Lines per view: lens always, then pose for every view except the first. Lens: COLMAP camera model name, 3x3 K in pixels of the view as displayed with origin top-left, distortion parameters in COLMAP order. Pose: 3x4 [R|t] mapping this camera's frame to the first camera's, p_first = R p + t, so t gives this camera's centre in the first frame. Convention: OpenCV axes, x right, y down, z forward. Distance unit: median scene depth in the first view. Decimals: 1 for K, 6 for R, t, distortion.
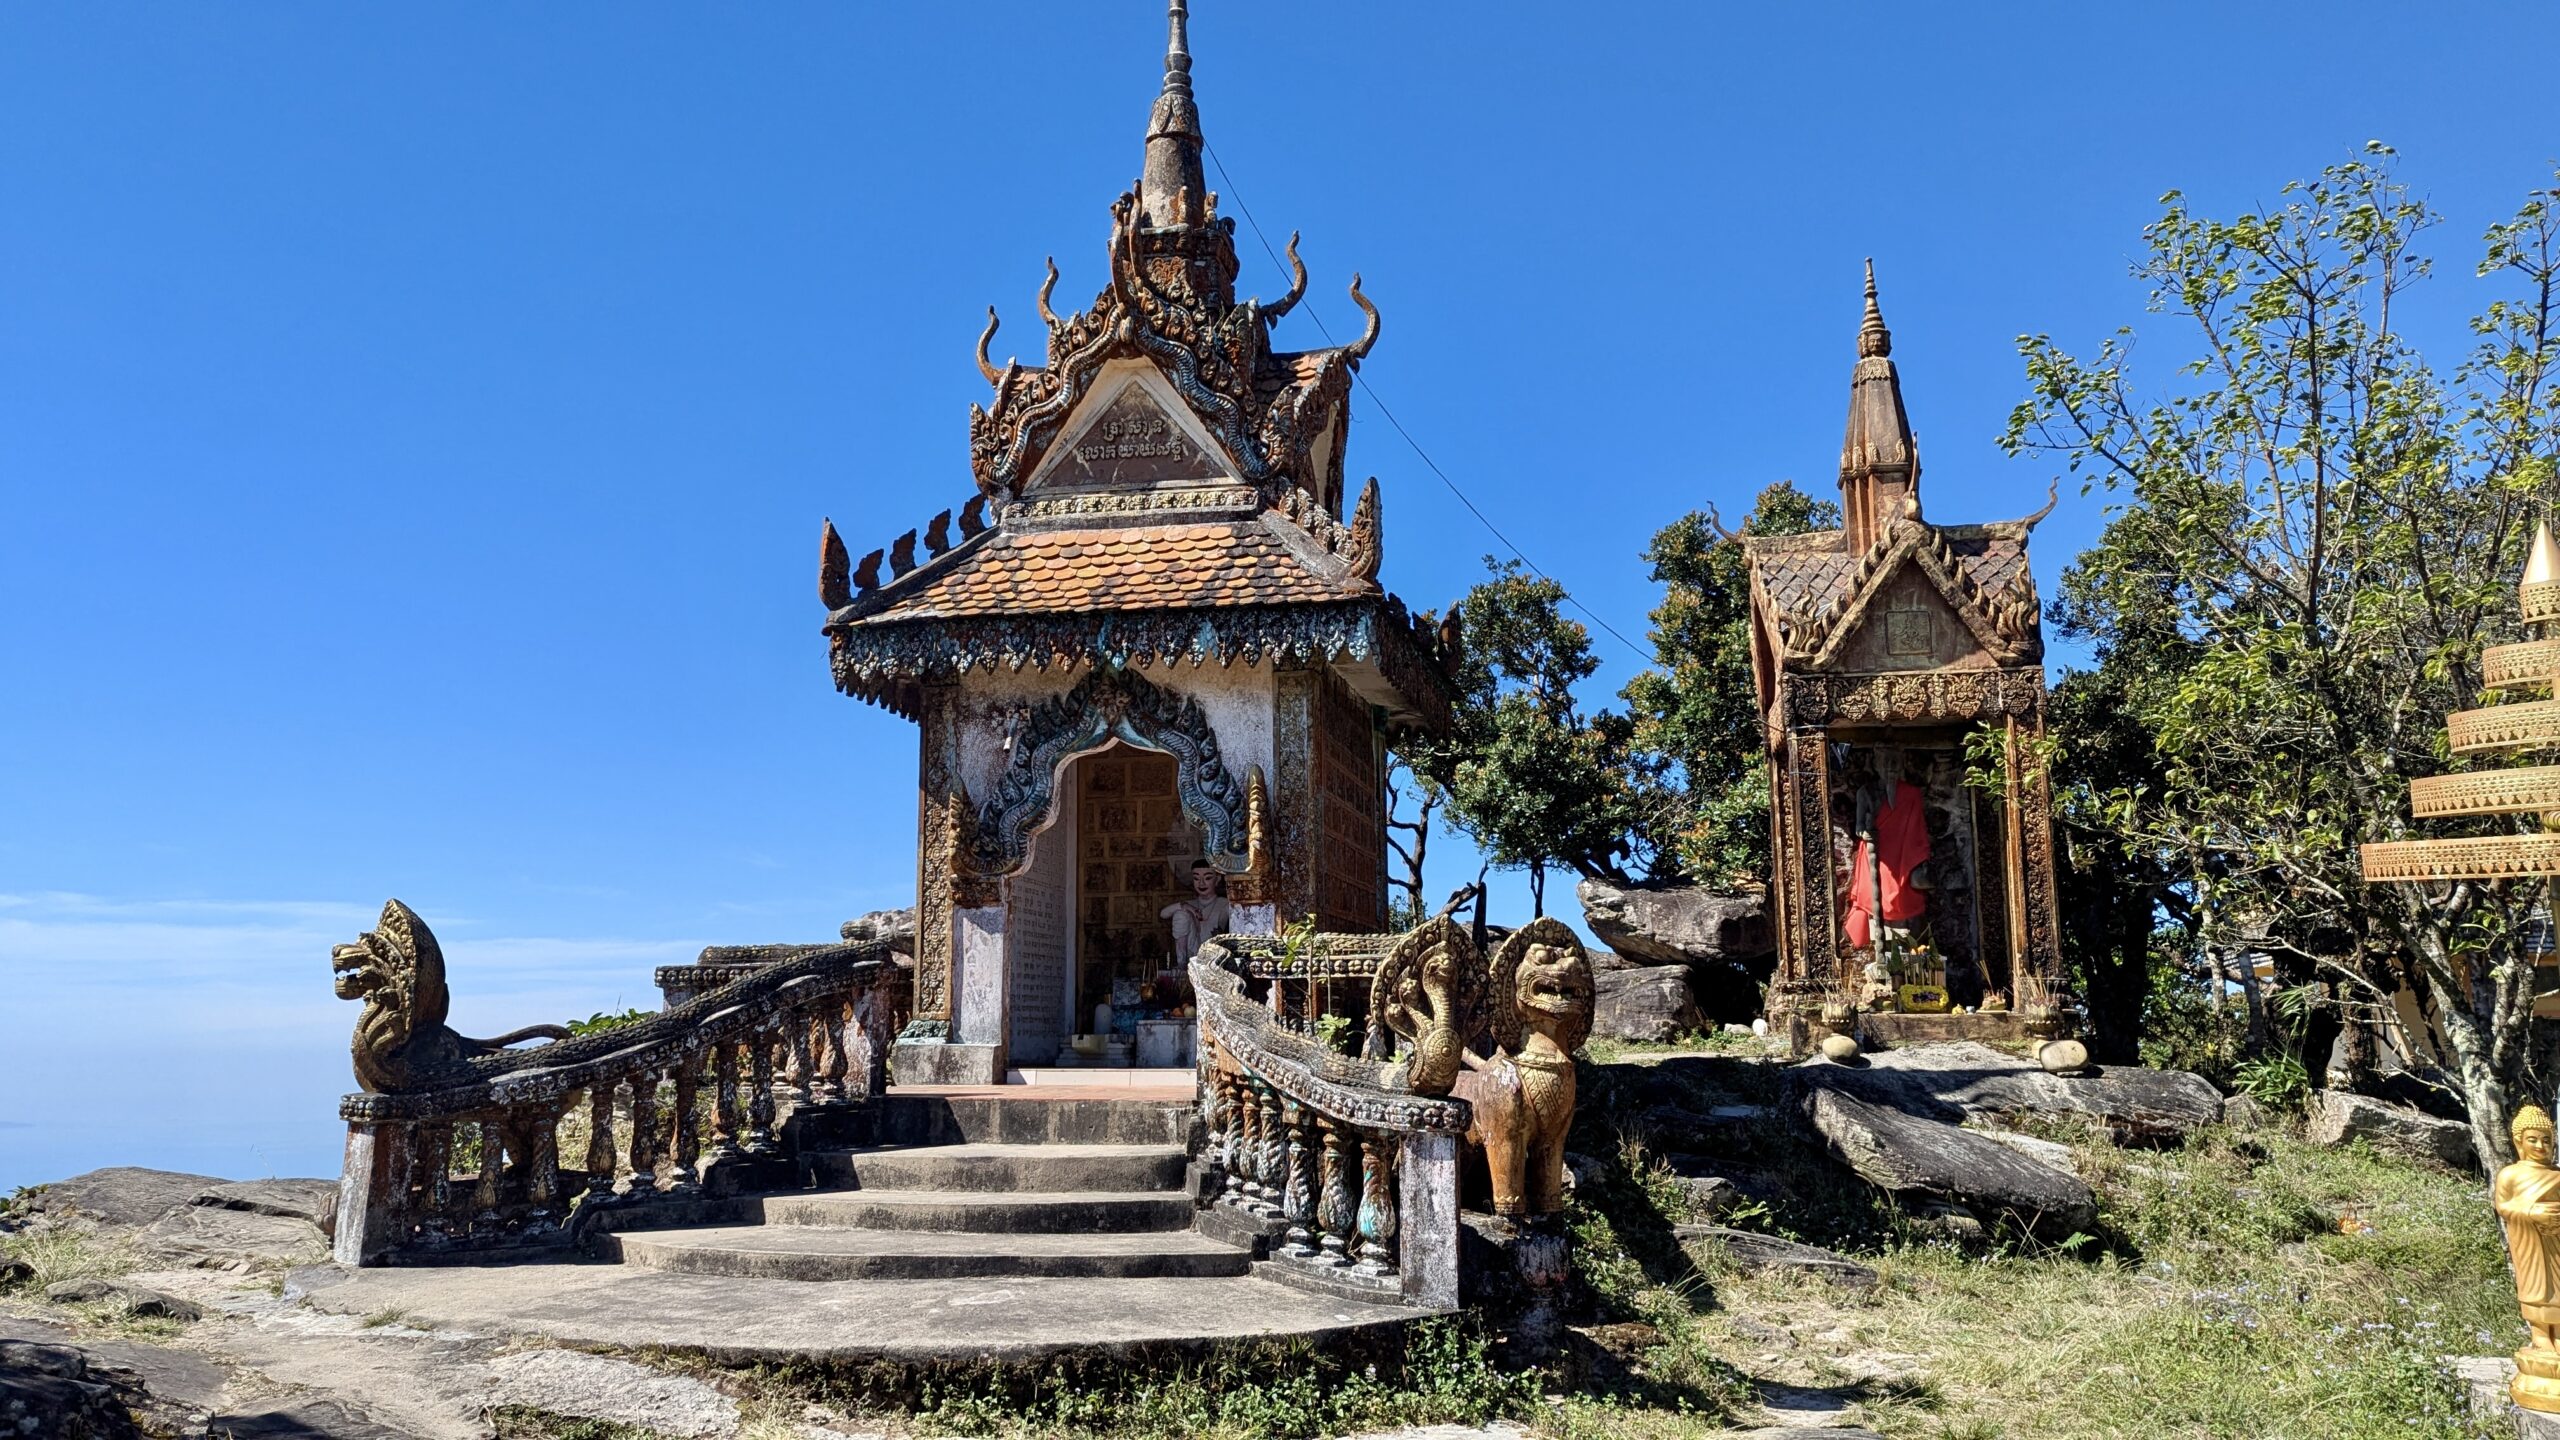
lens RADIAL K [[1909.2, 0, 1280.0], [0, 1909.2, 720.0], [0, 0, 1]] dist [0.062723, -0.007621]
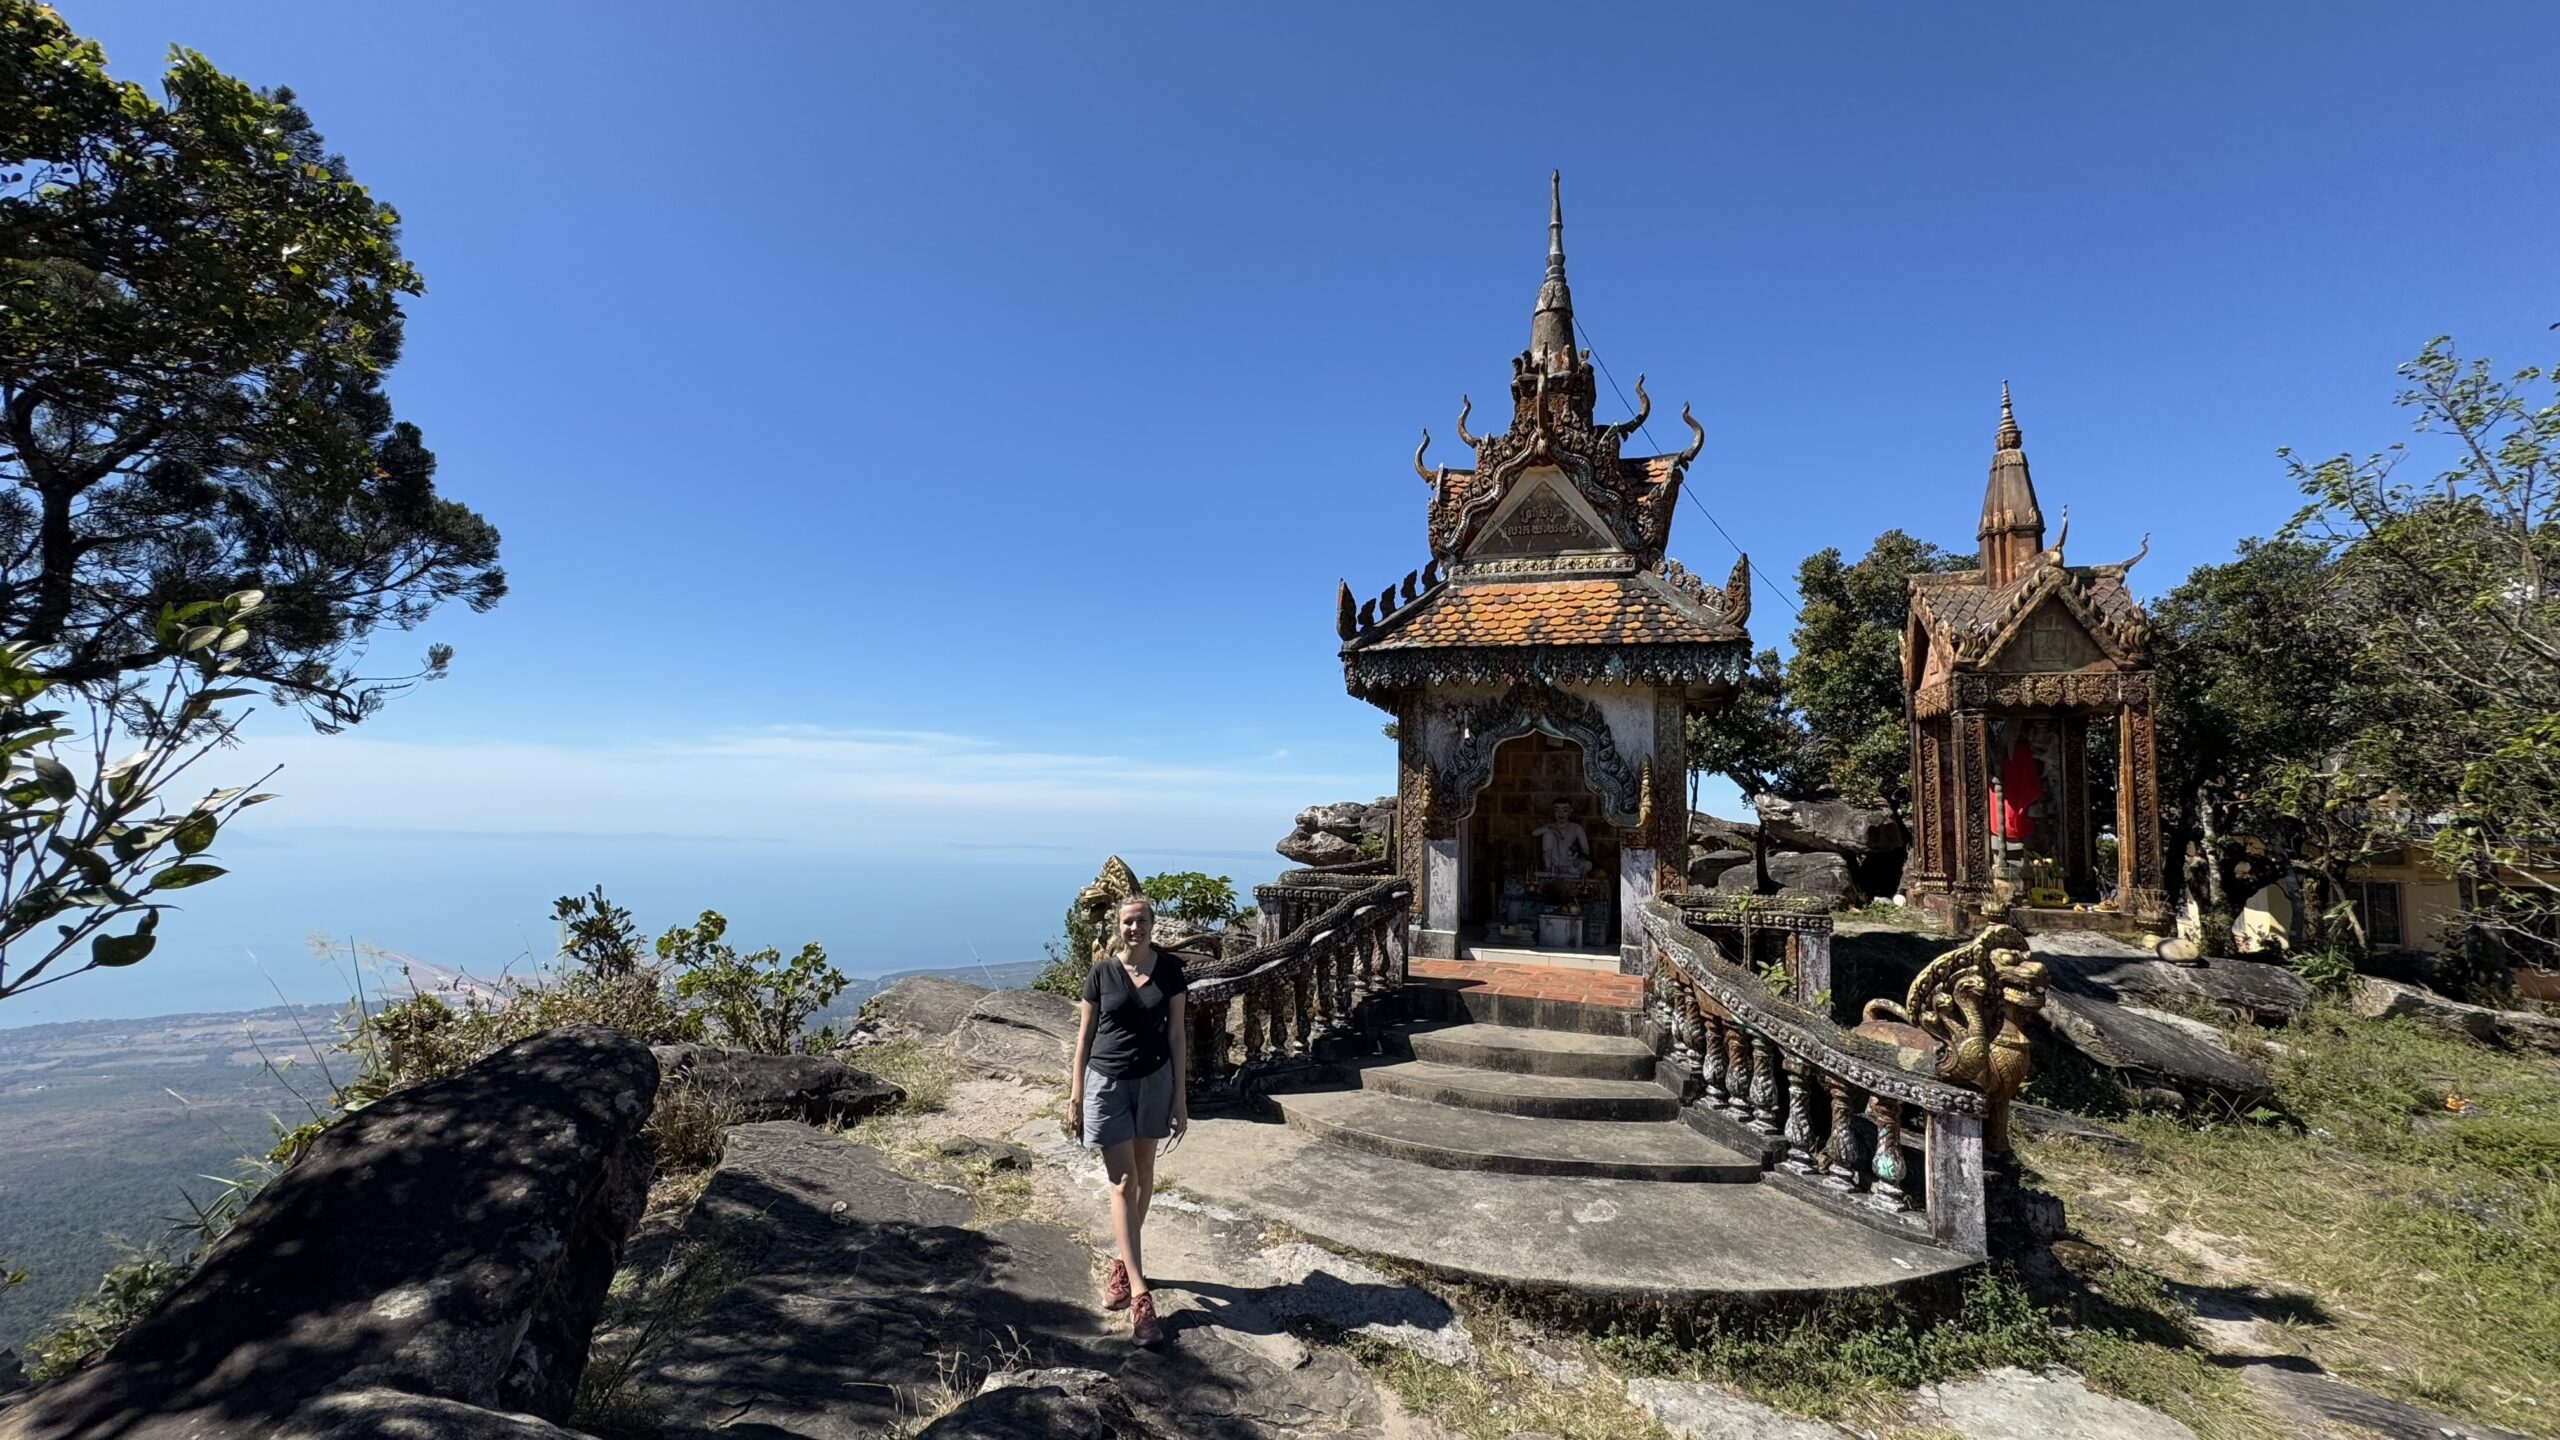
lens RADIAL K [[1079.4, 0, 1280.0], [0, 1079.4, 720.0], [0, 0, 1]] dist [-0.010682, 0.000207]
pose [[0.989305, 0.017372, -0.144826, -0.159725], [-0.006988, 0.997387, 0.071901, -0.055311], [0.145696, -0.070120, 0.986841, 0.150663]]
